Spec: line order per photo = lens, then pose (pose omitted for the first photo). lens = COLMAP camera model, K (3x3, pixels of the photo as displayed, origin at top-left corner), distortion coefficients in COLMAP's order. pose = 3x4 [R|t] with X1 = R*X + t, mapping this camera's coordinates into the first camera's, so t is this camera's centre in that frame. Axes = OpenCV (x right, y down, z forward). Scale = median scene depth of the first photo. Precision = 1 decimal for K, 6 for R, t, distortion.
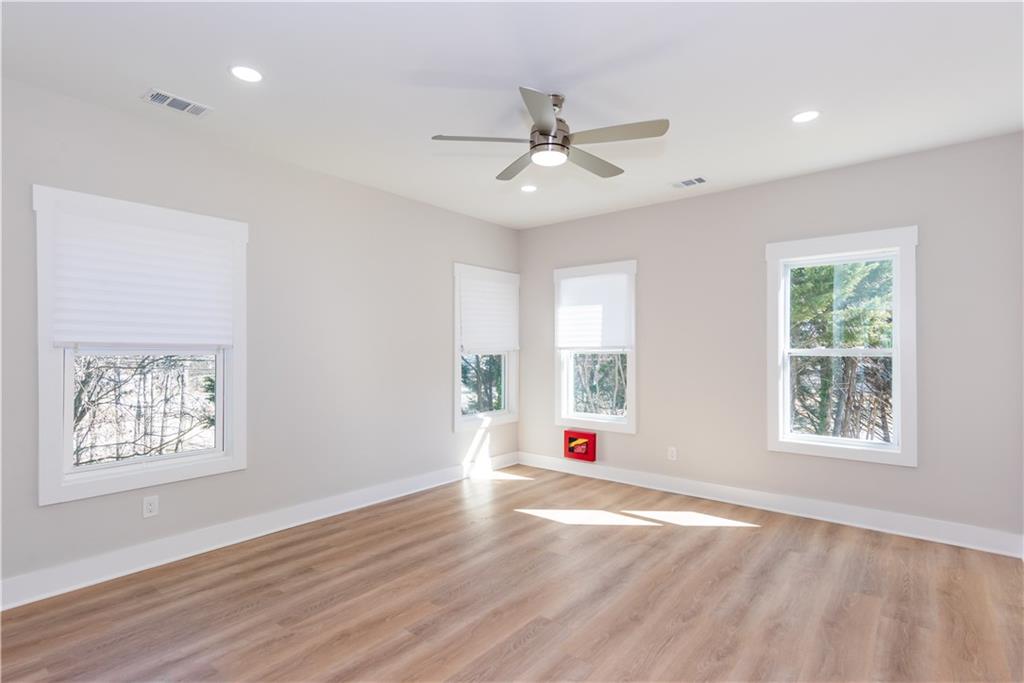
lens RADIAL K [[498.6, 0, 512.2], [0, 498.6, 344.7], [0, 0, 1]] dist [0.004761, -0.000393]
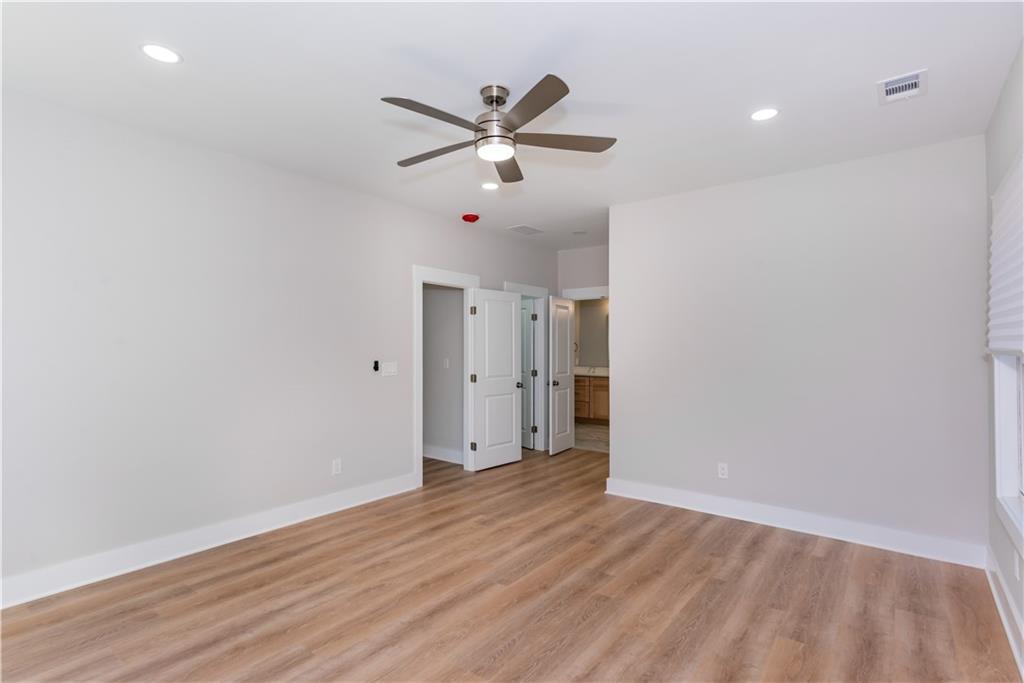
lens RADIAL K [[498.6, 0, 512.0], [0, 498.6, 344.1], [0, 0, 1]] dist [0.004761, -0.000393]
pose [[-0.999639, -0.002966, -0.026720, 0.070932], [-0.002545, 0.999872, -0.015781, 0.005313], [0.026763, -0.015707, -0.999518, 2.057640]]
